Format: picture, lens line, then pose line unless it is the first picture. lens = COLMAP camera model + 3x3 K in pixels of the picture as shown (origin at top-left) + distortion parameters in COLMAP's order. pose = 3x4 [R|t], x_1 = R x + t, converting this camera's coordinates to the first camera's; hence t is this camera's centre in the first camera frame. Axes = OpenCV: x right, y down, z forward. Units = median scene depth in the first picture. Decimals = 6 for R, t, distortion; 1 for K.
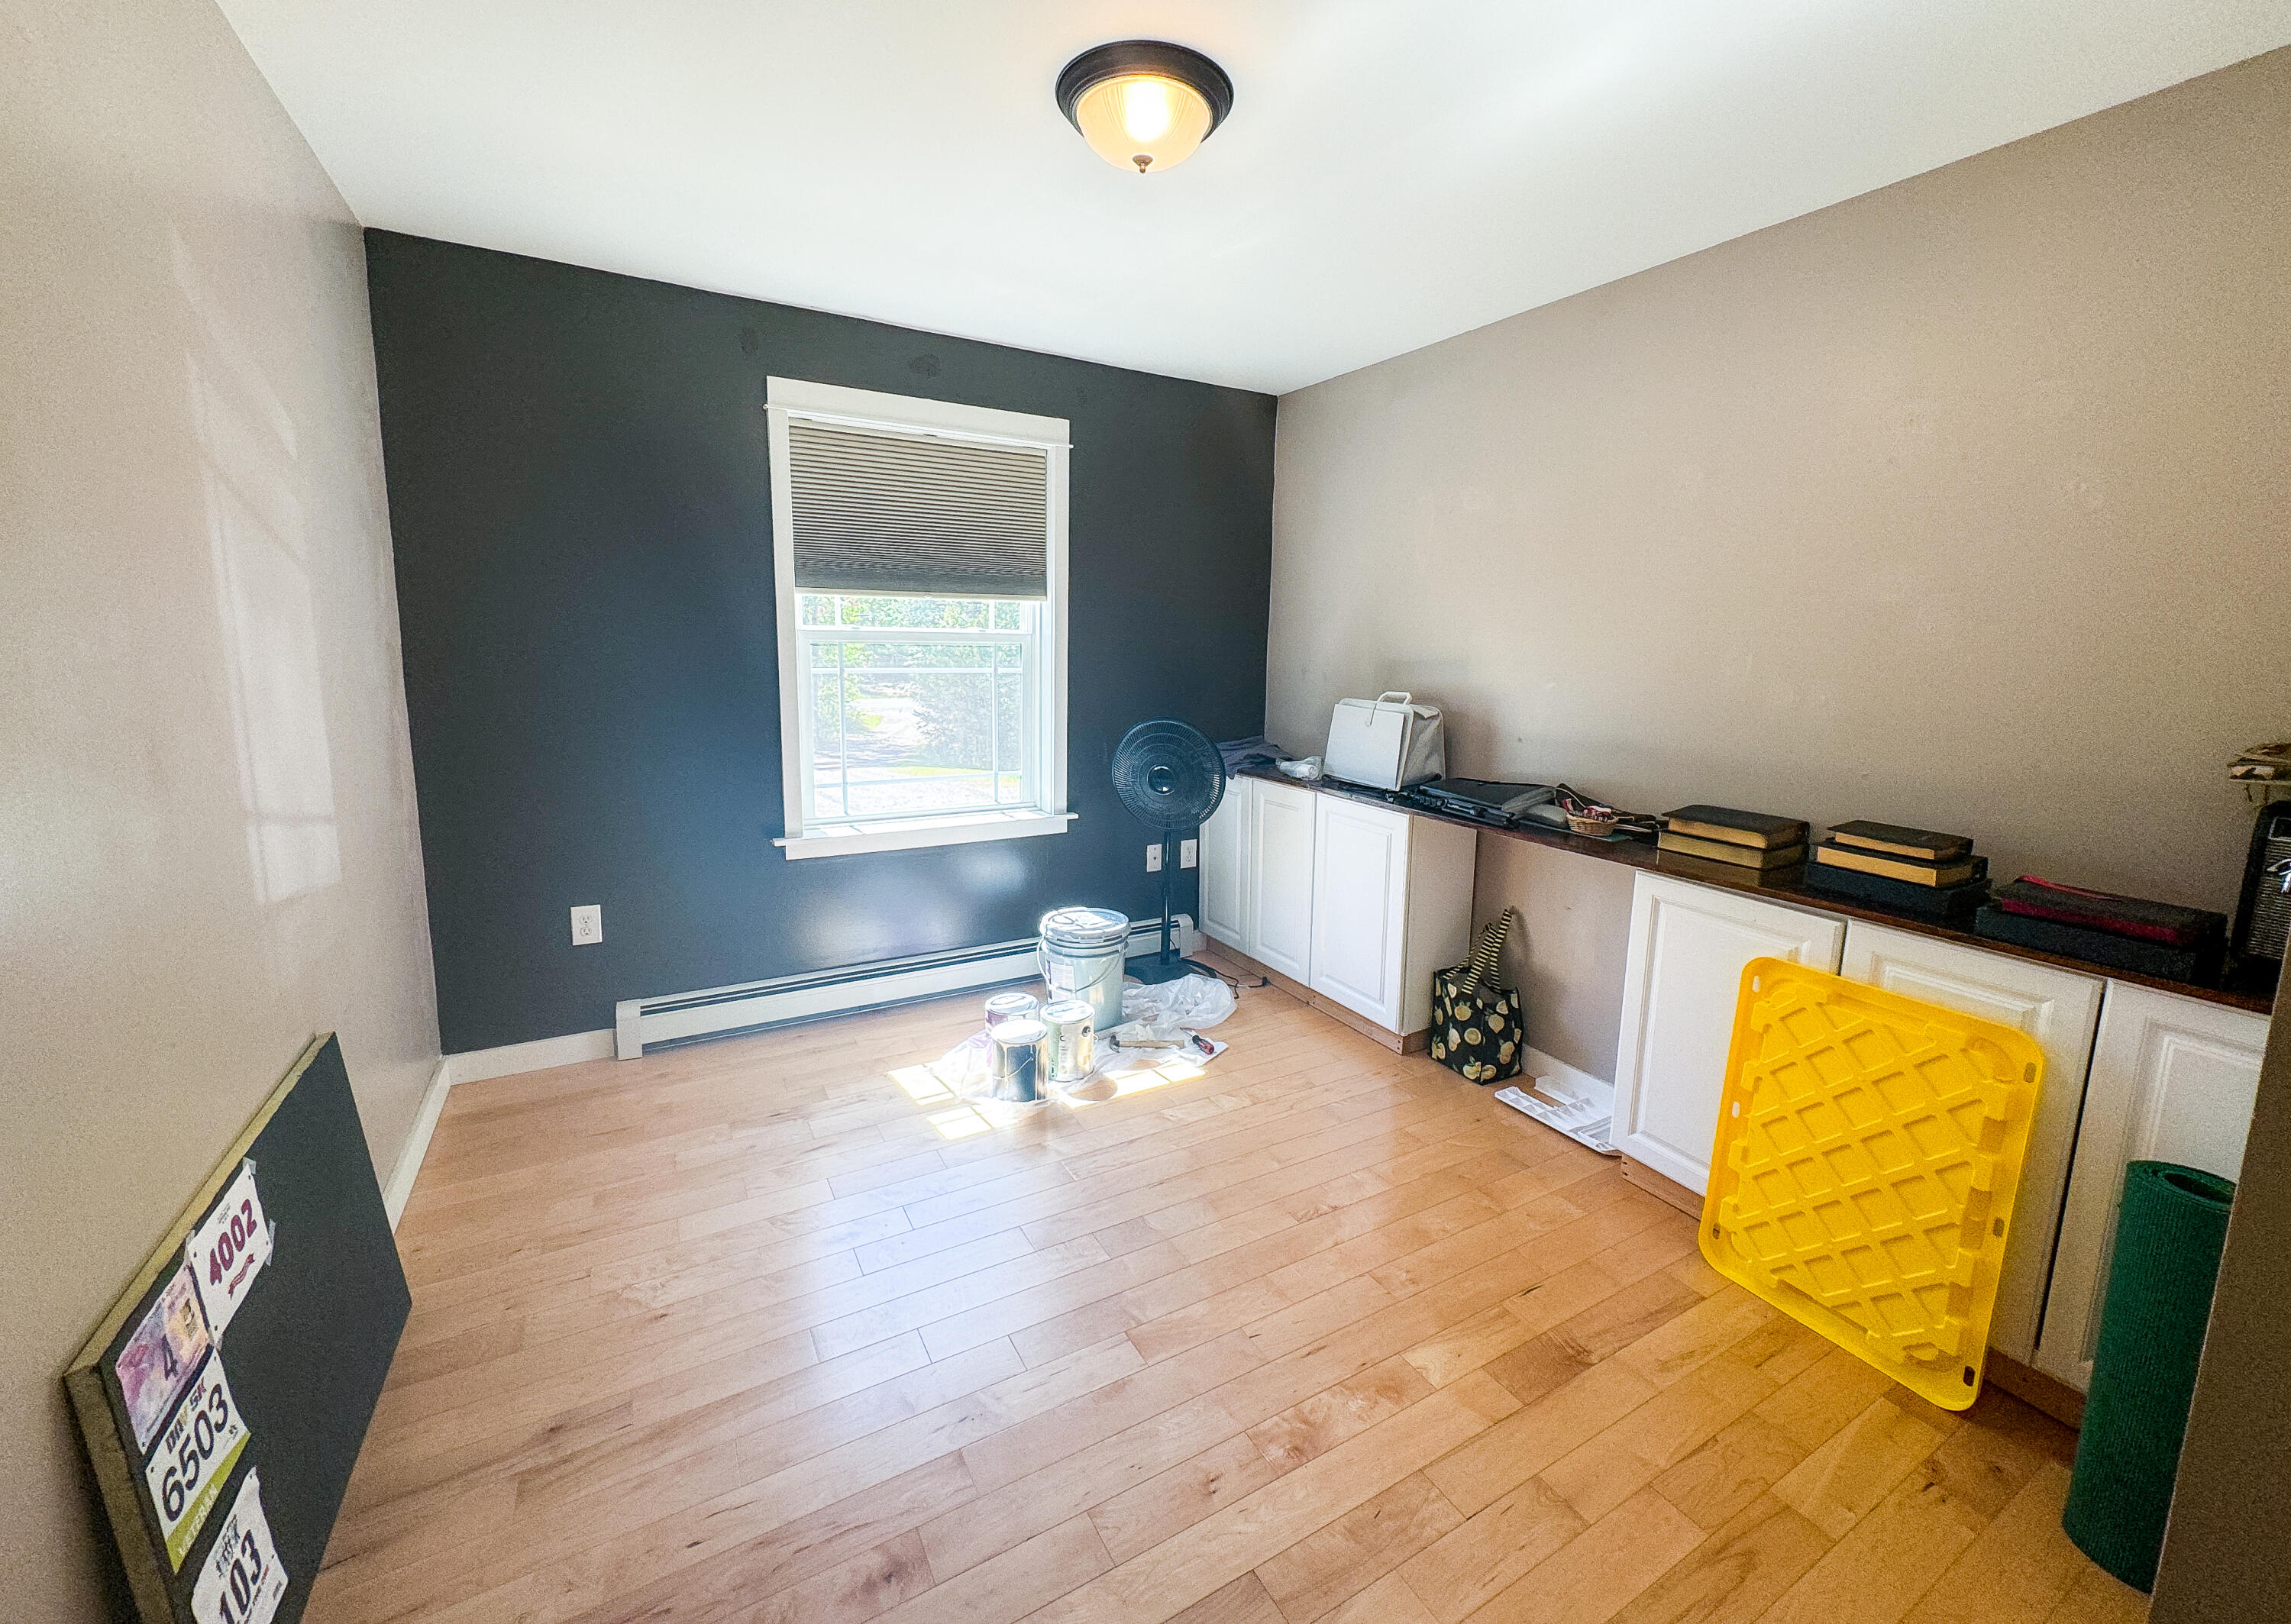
lens RADIAL K [[911.9, 0, 1146.3], [0, 911.9, 758.9], [0, 0, 1]] dist [-0.000330, 0.000178]
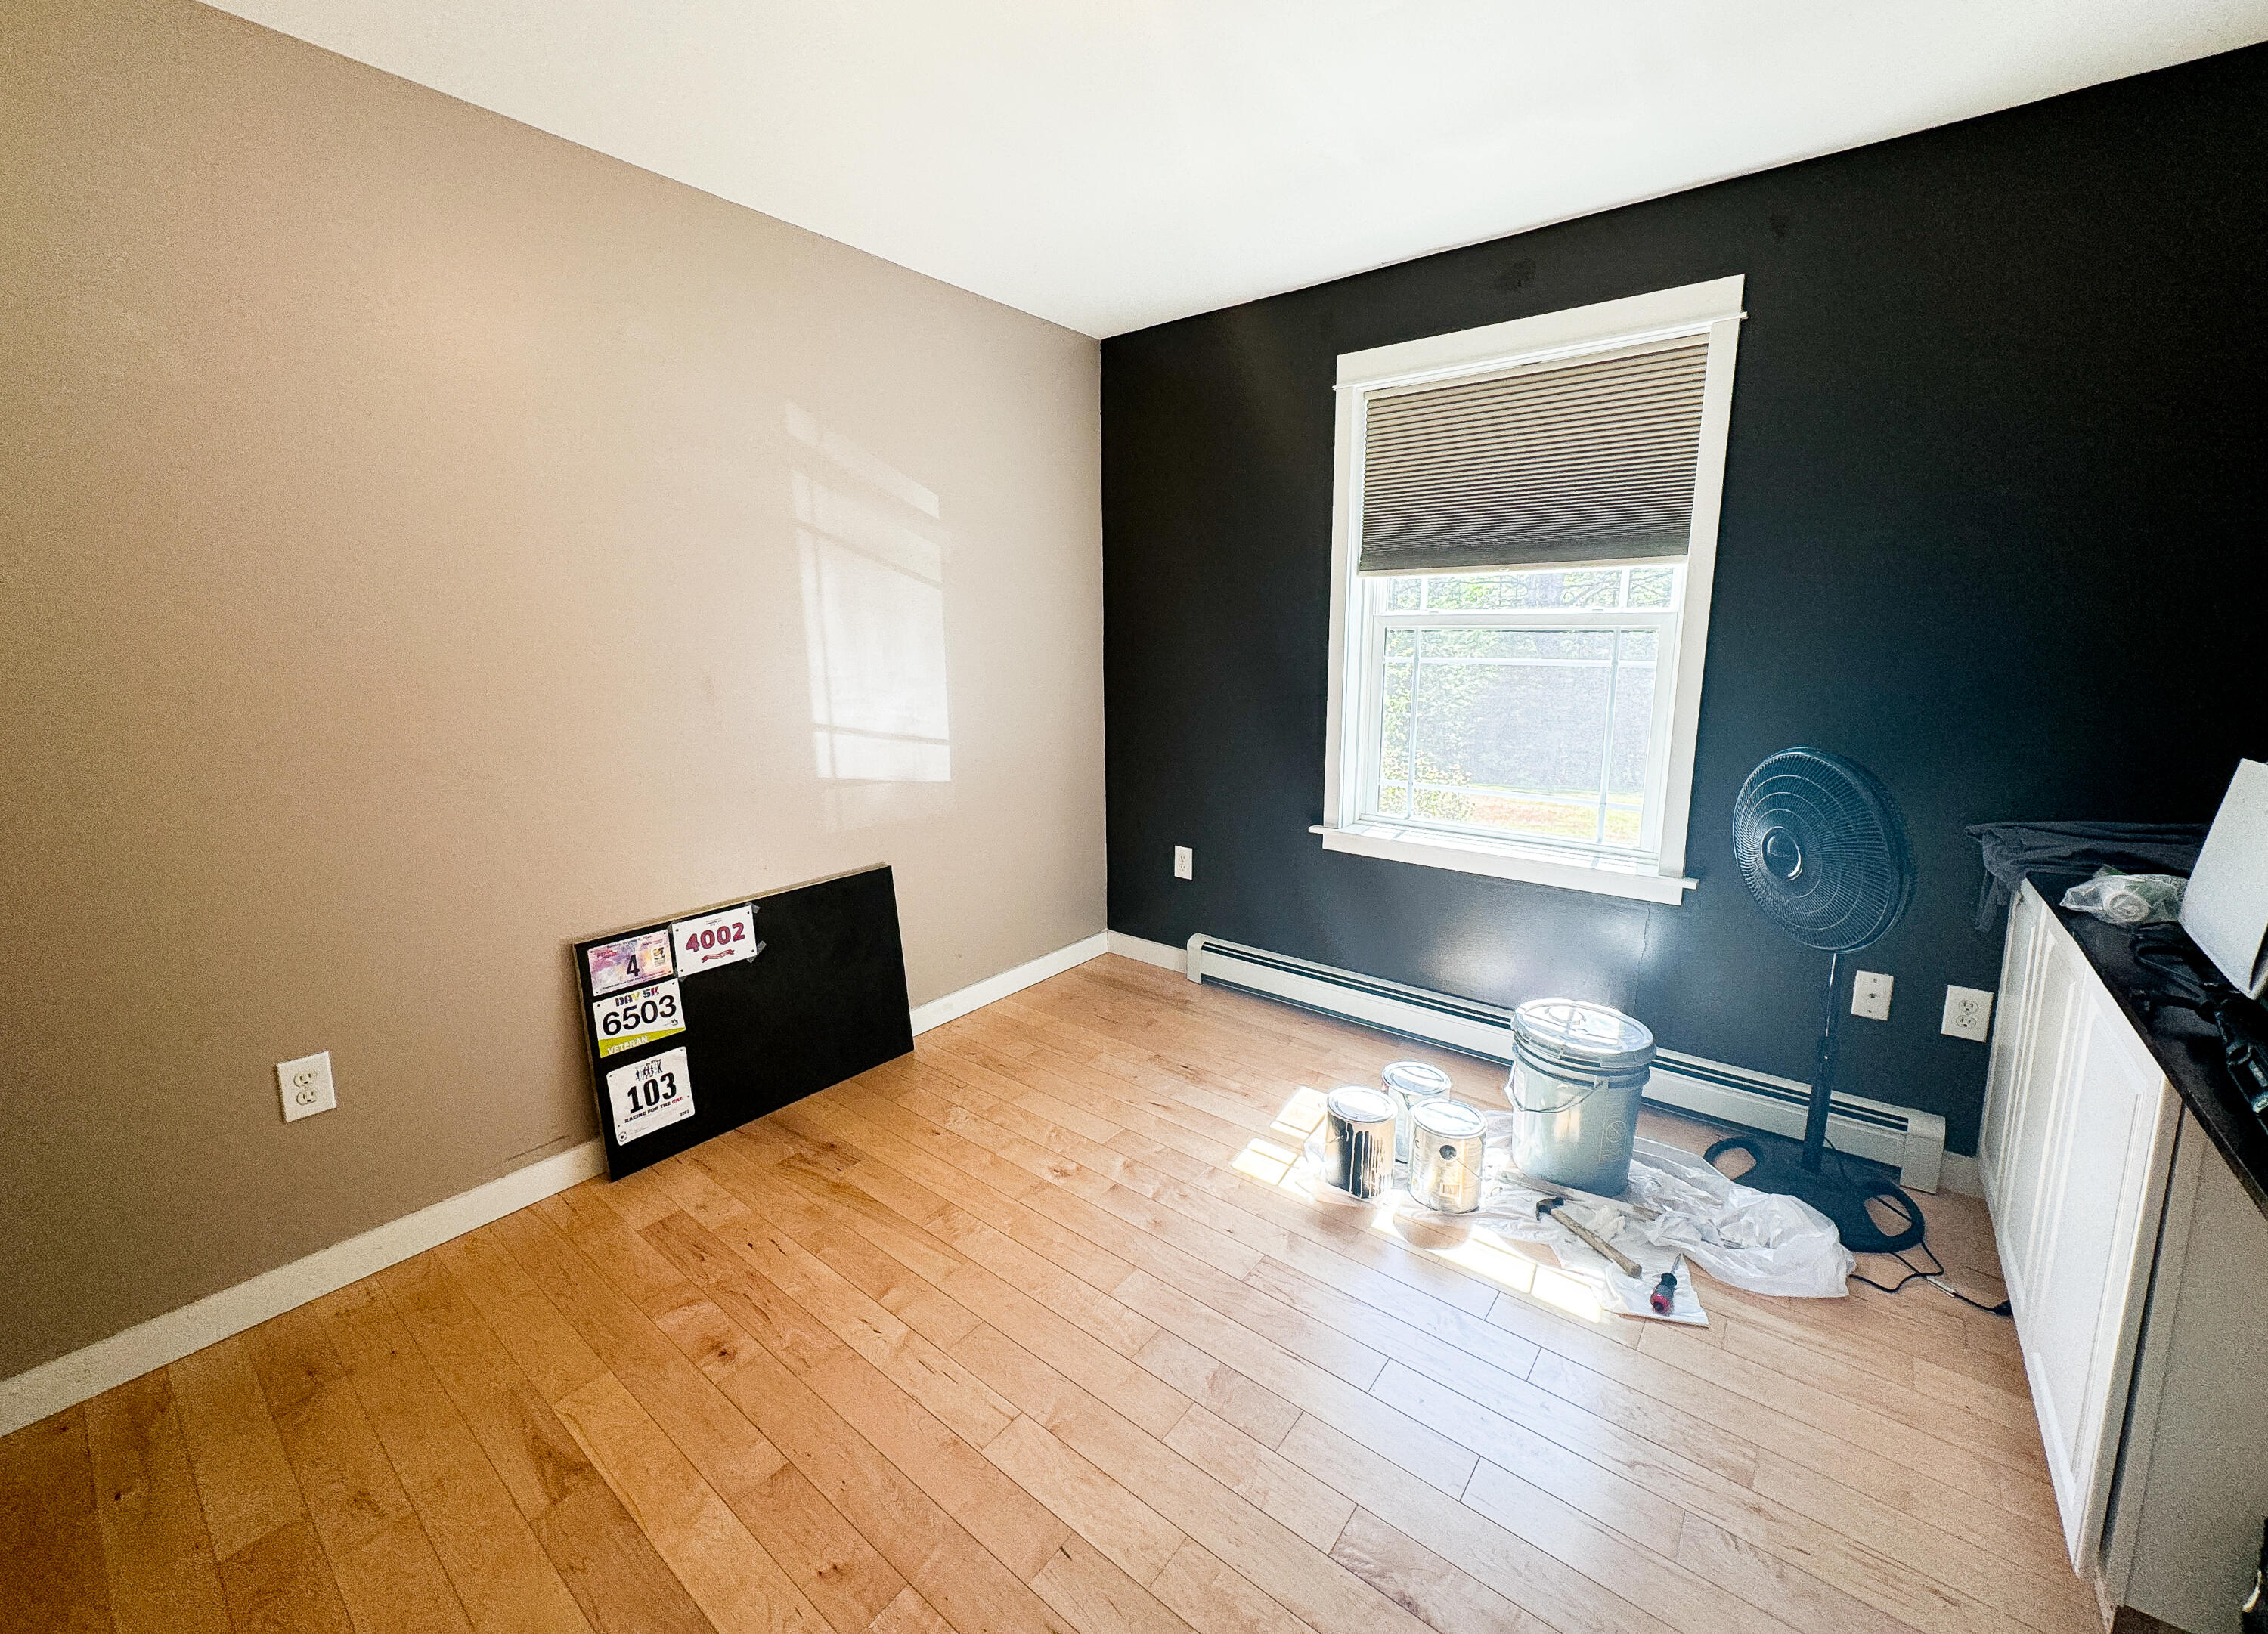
lens RADIAL K [[896.6, 0, 1135.0], [0, 896.6, 780.2], [0, 0, 1]] dist [0.001674, 0.000103]
pose [[0.376031, 0.133337, -0.916963, 0.438689], [-0.113412, 0.988775, 0.097271, -0.037191], [0.919640, 0.067418, 0.386932, 0.445600]]
